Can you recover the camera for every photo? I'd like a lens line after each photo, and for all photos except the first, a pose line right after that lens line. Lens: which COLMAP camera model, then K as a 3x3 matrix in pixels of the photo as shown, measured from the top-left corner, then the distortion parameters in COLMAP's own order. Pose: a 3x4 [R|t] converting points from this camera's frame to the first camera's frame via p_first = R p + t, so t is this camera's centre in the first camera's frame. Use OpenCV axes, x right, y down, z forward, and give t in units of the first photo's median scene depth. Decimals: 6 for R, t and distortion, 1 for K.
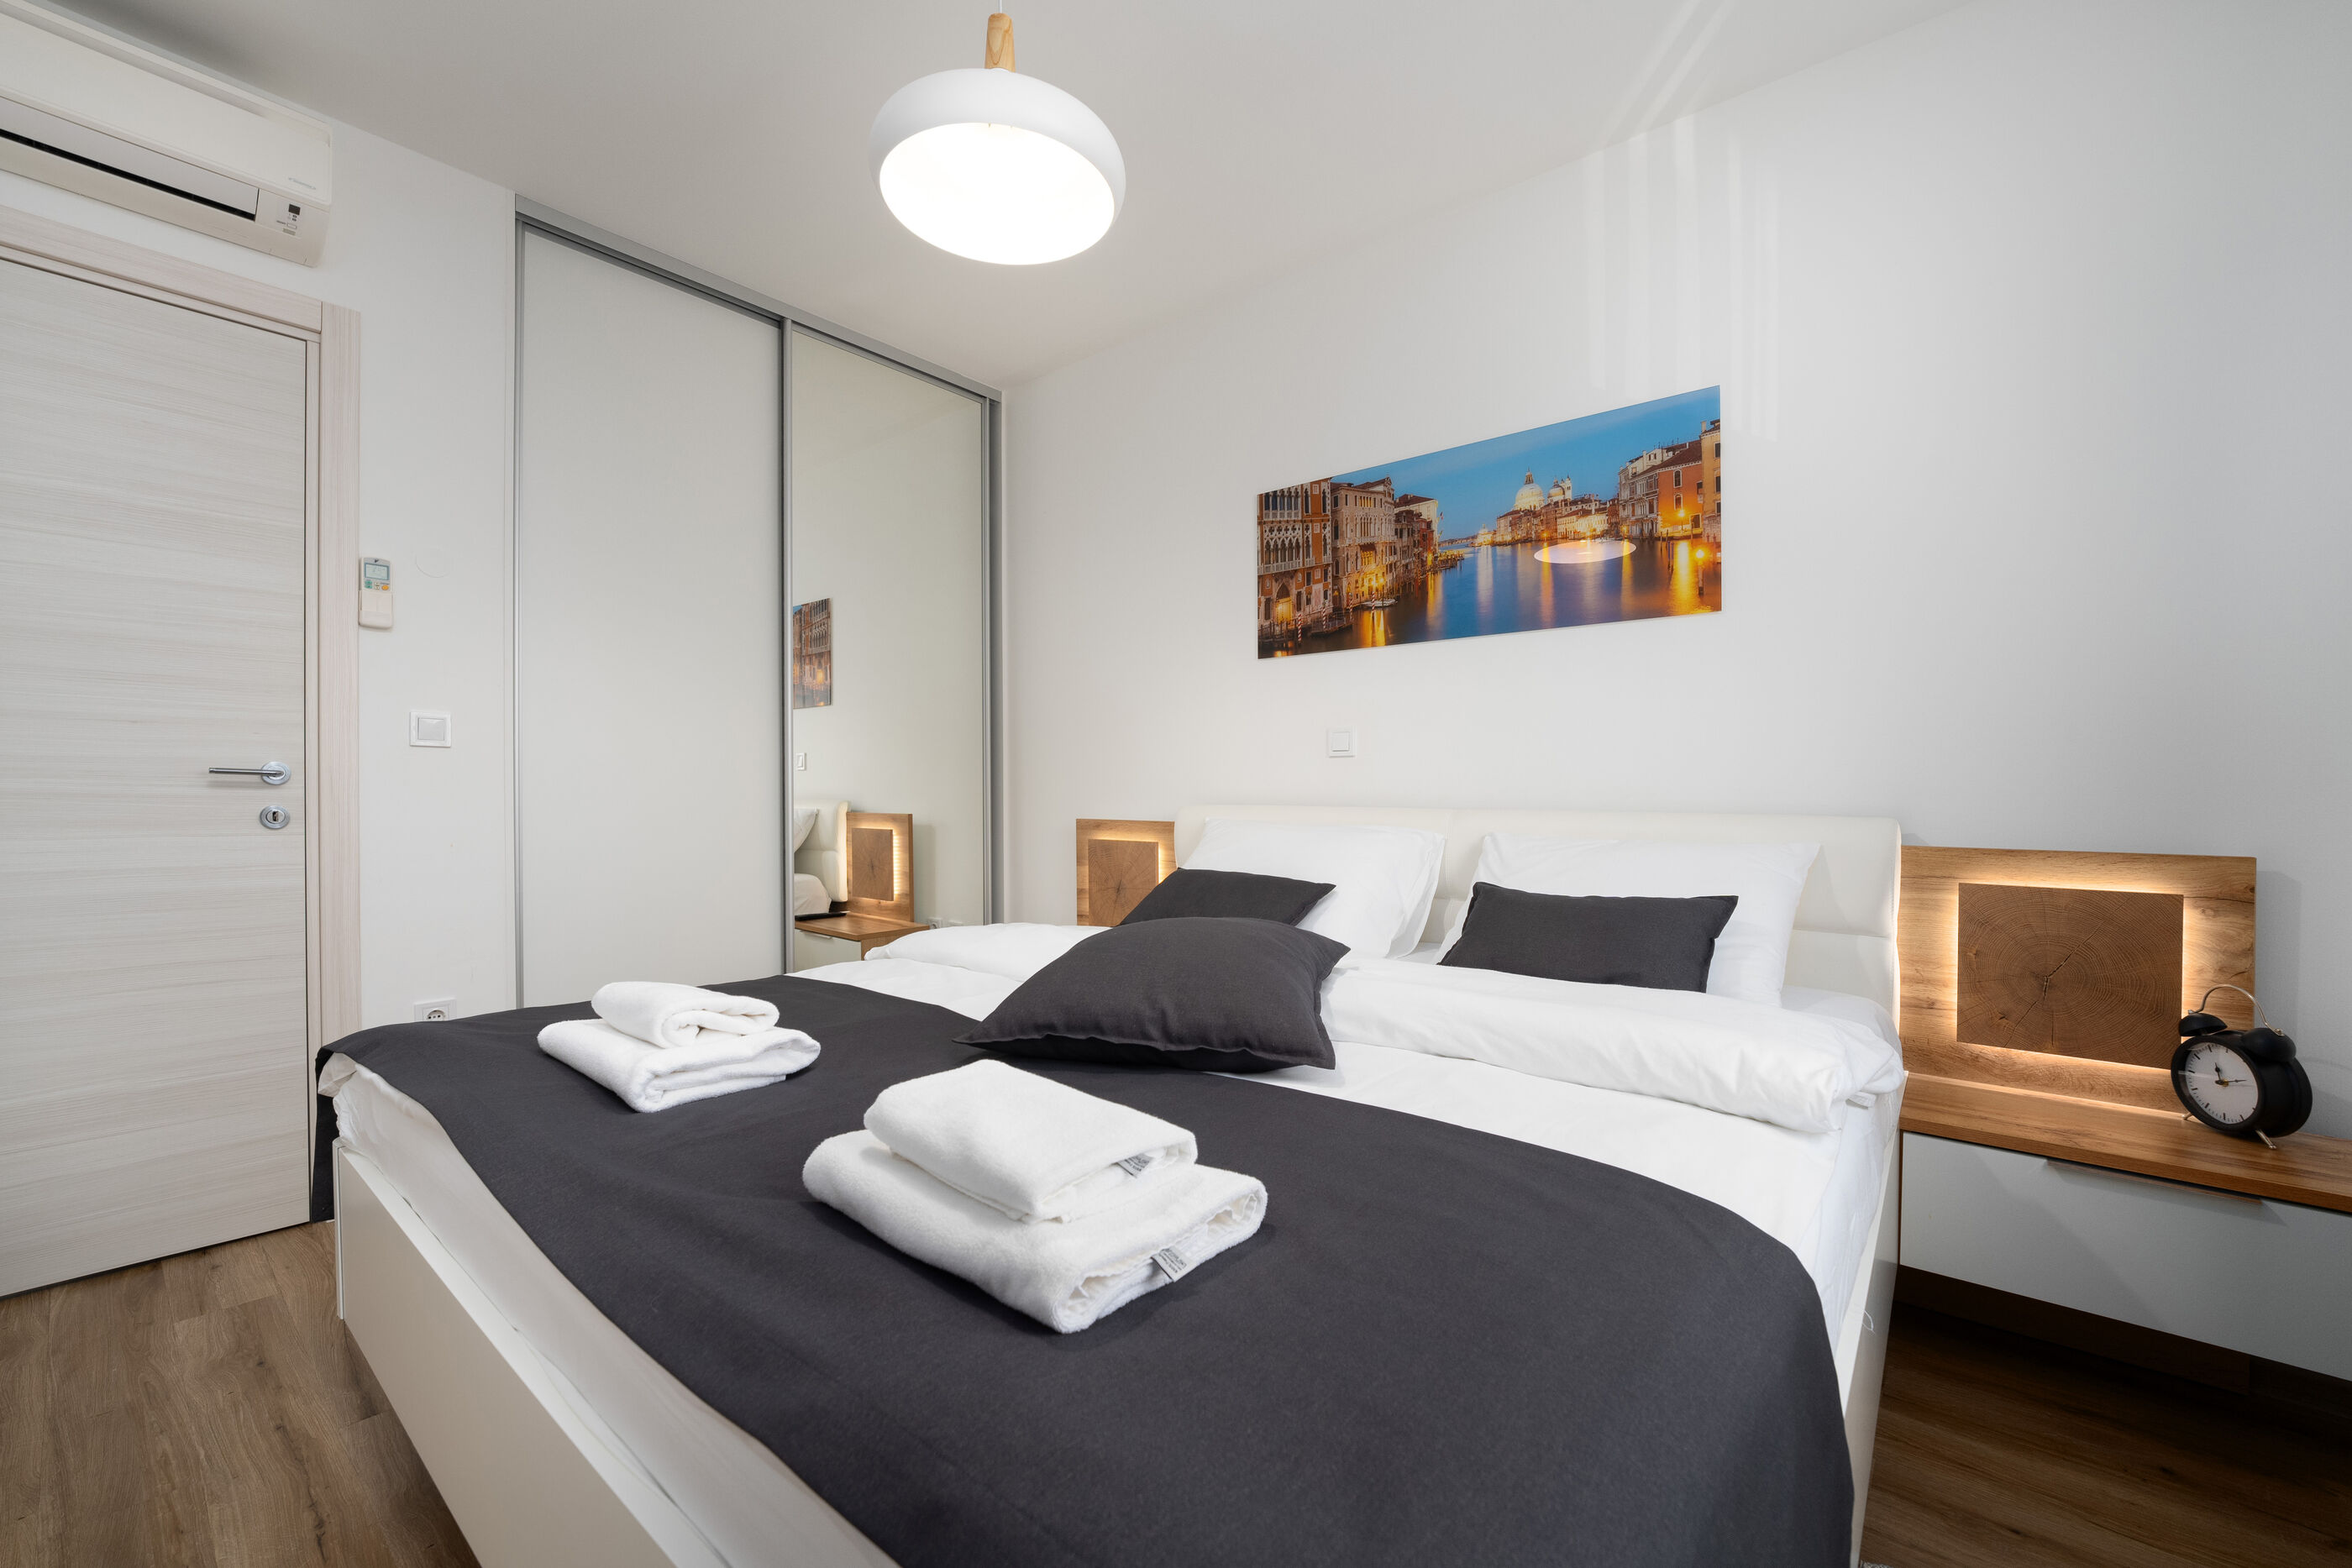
lens RADIAL K [[947.0, 0, 1177.3], [0, 947.0, 797.0], [0, 0, 1]] dist [-0.011429, -0.000102]
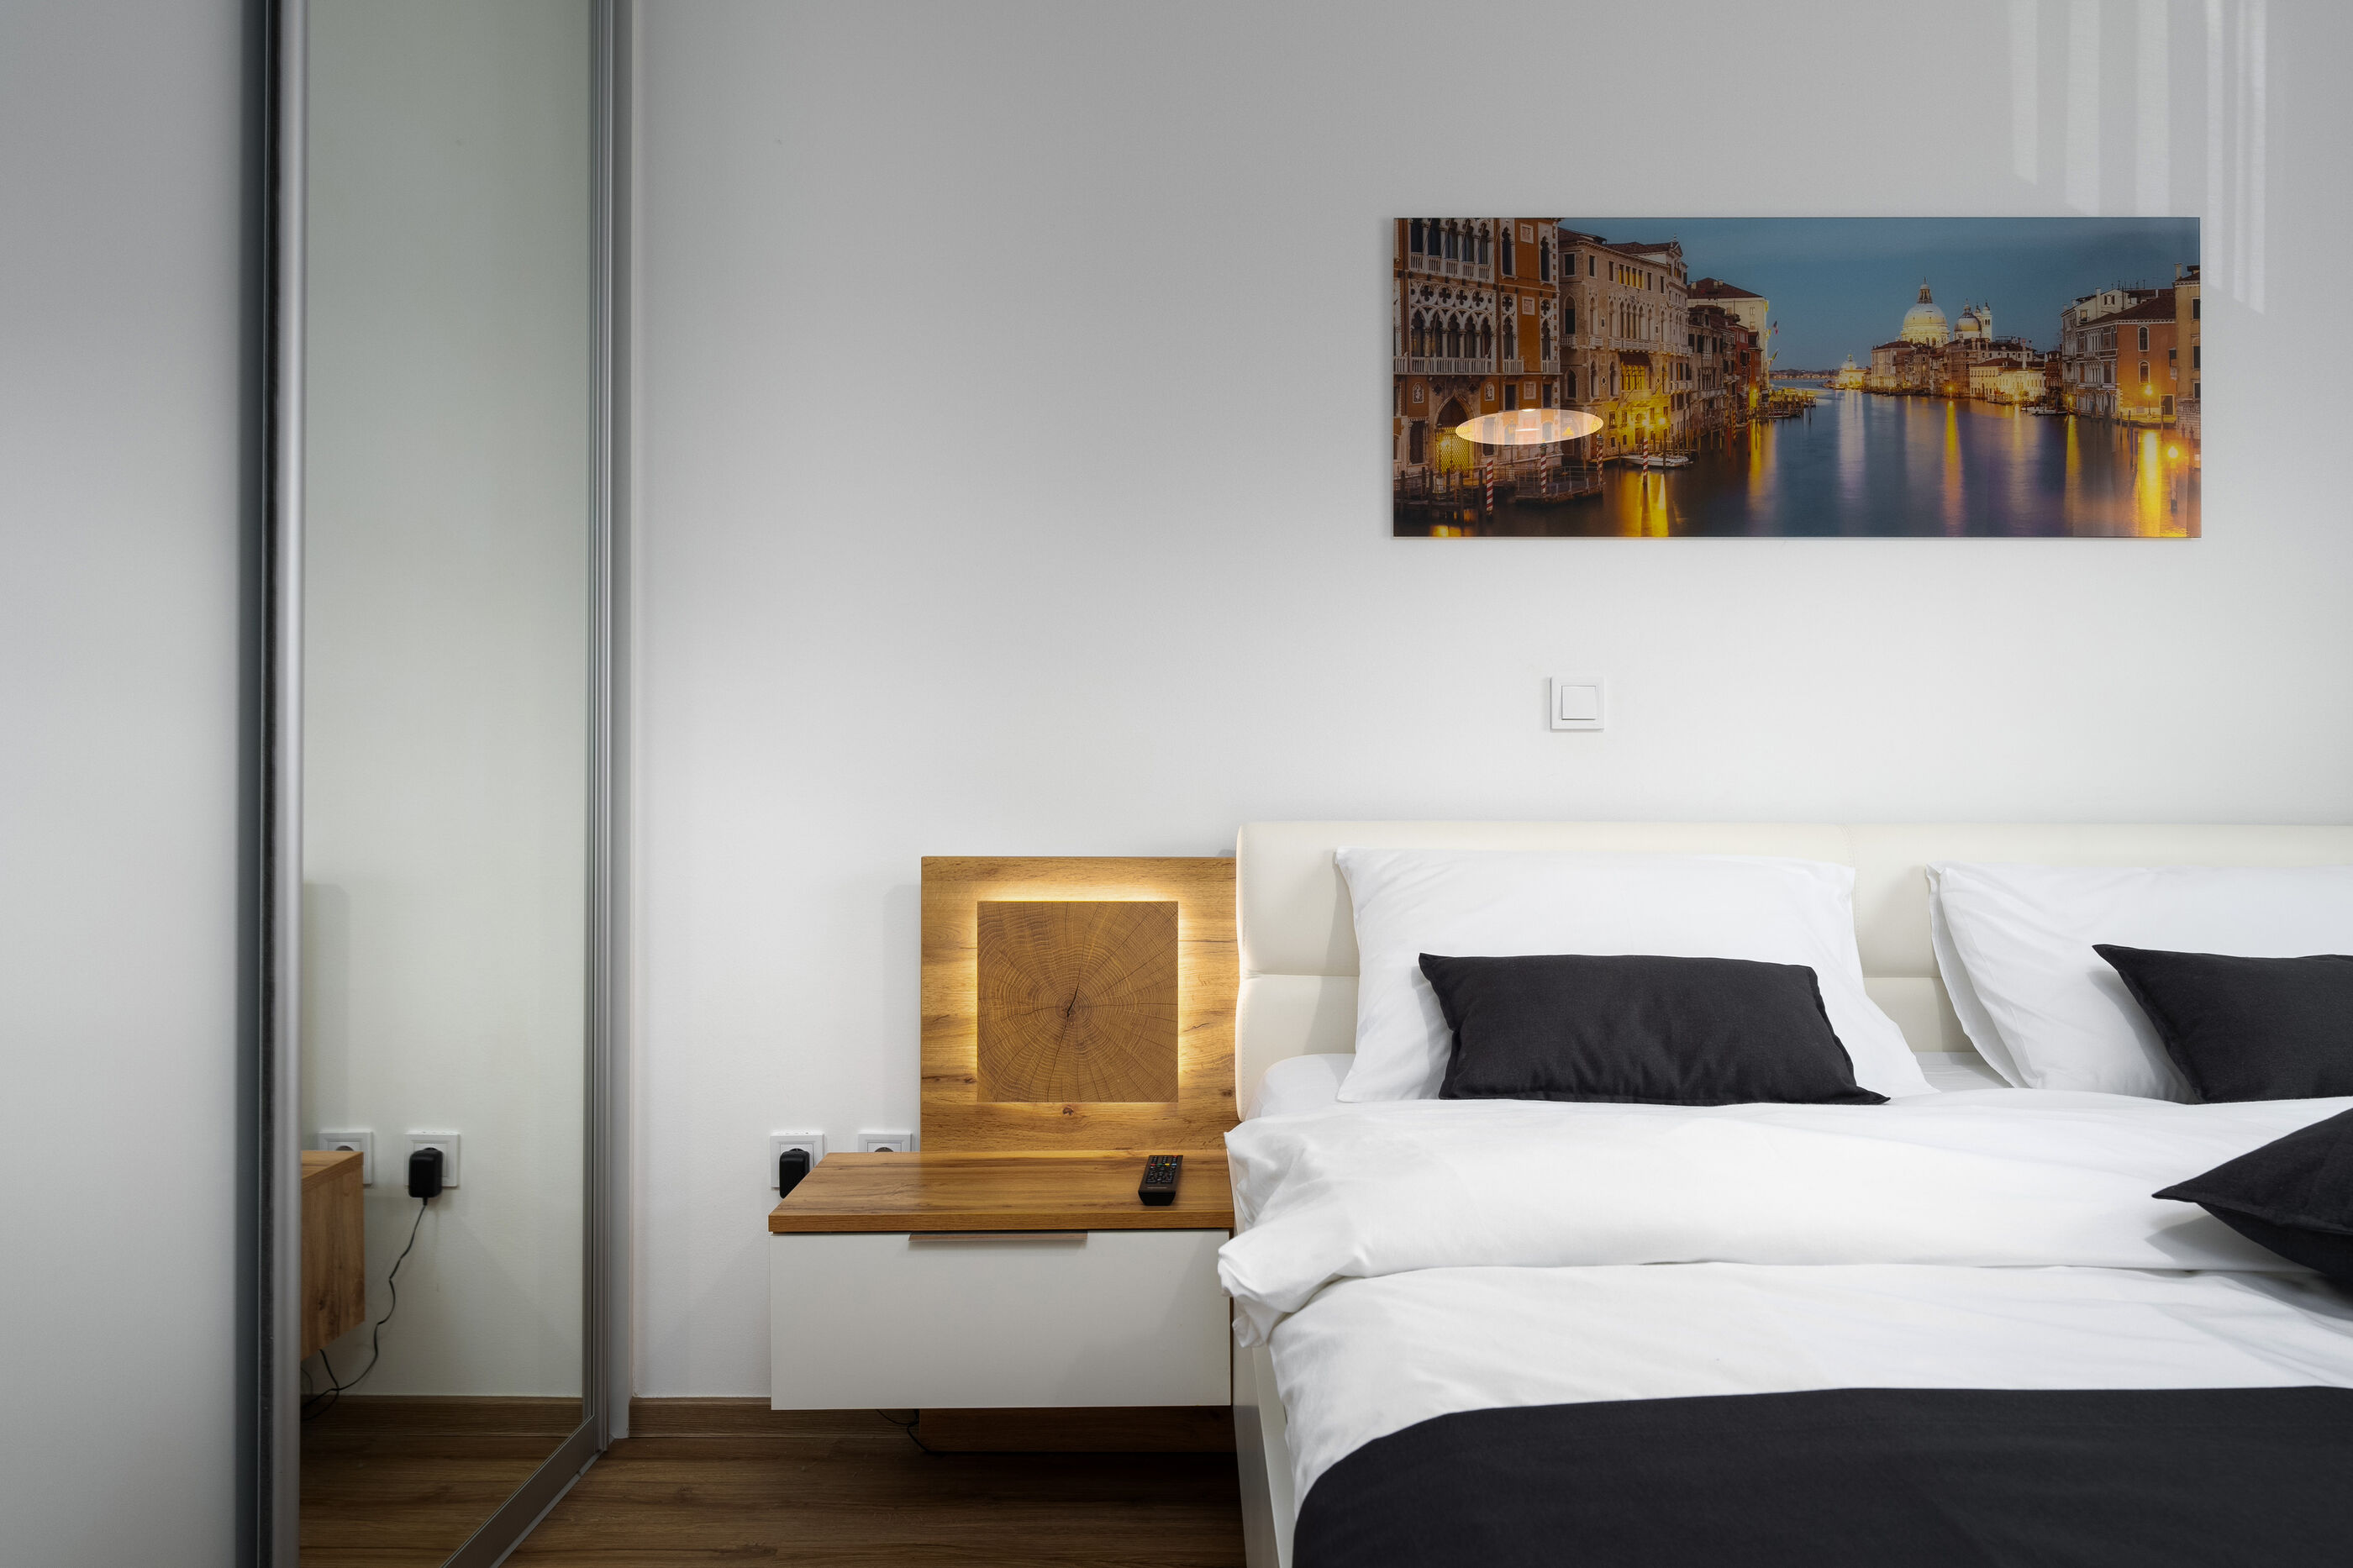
lens RADIAL K [[1516.7, 0, 1175.8], [0, 1516.7, 787.3], [0, 0, 1]] dist [0.001479, -0.000733]
pose [[0.769930, 0.001730, 0.638126, -0.587106], [0.005736, 0.999937, -0.009631, -0.002436], [-0.638102, 0.011075, 0.769872, 0.487783]]
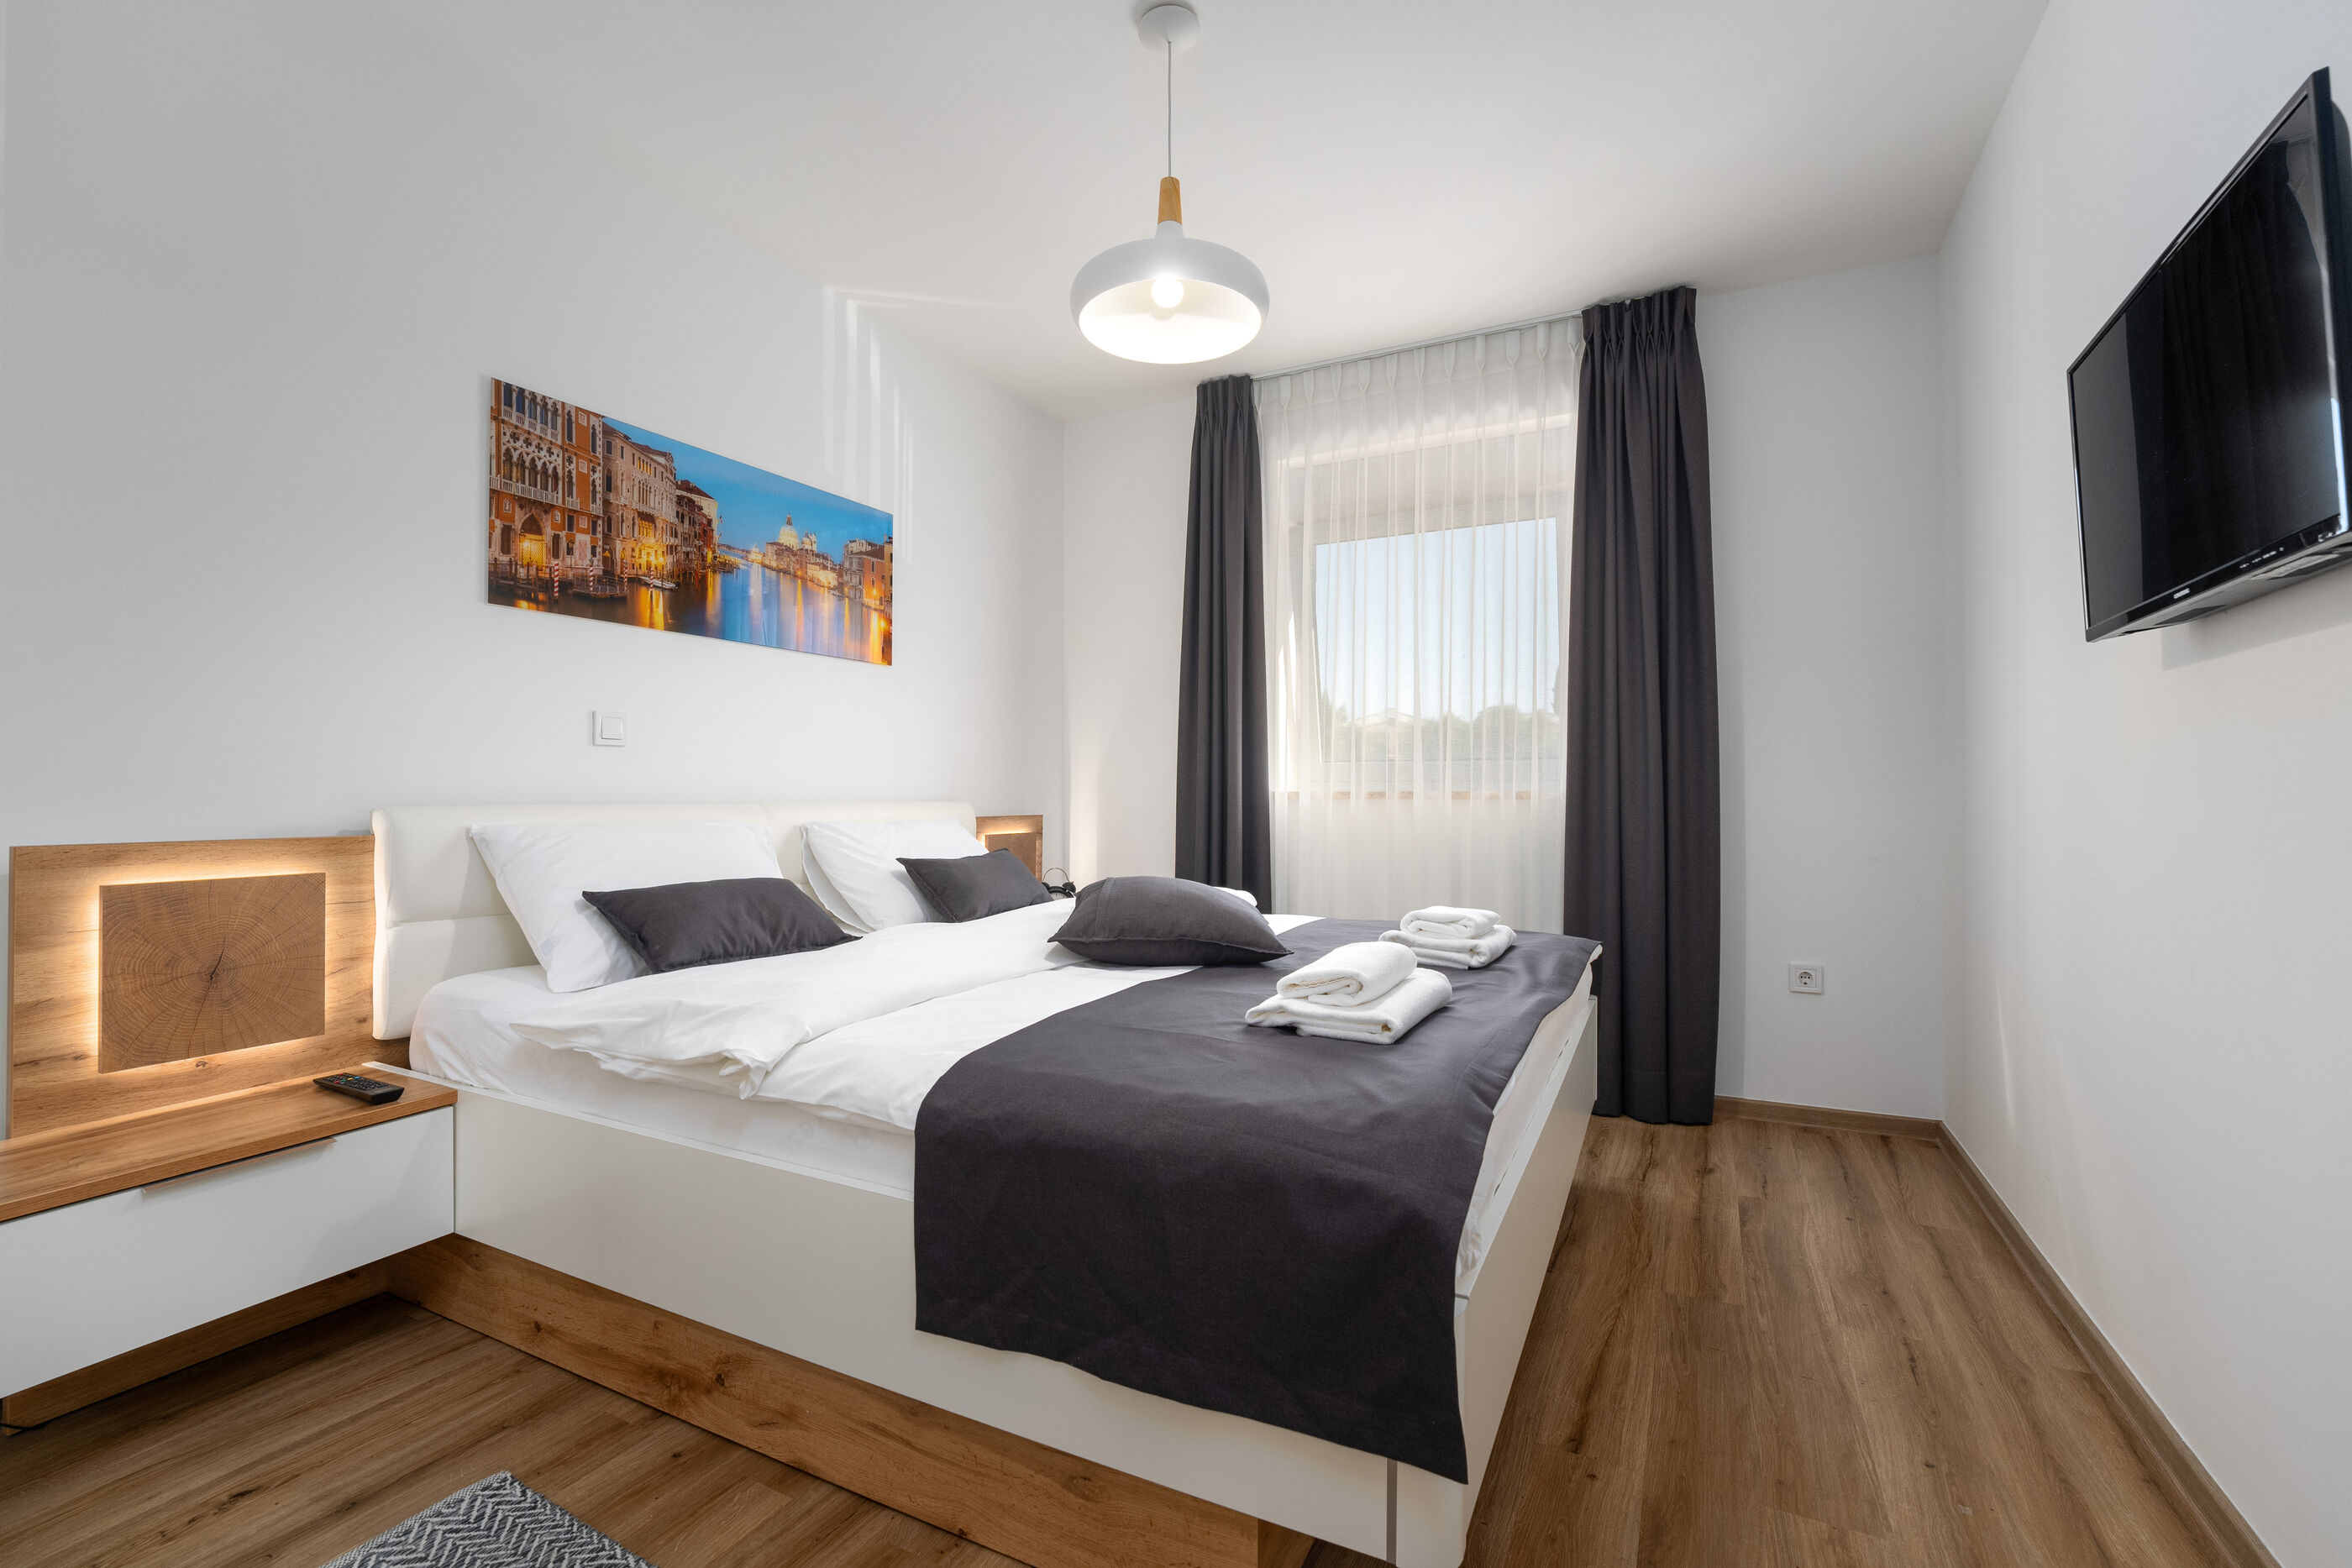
lens RADIAL K [[1015.3, 0, 1175.5], [0, 1015.3, 784.0], [0, 0, 1]] dist [-0.010552, 0.000048]
pose [[-0.222466, 0.001478, 0.974939, -0.865203], [0.003962, 0.999992, -0.000611, -0.005385], [-0.974932, 0.003727, -0.222470, 0.728061]]
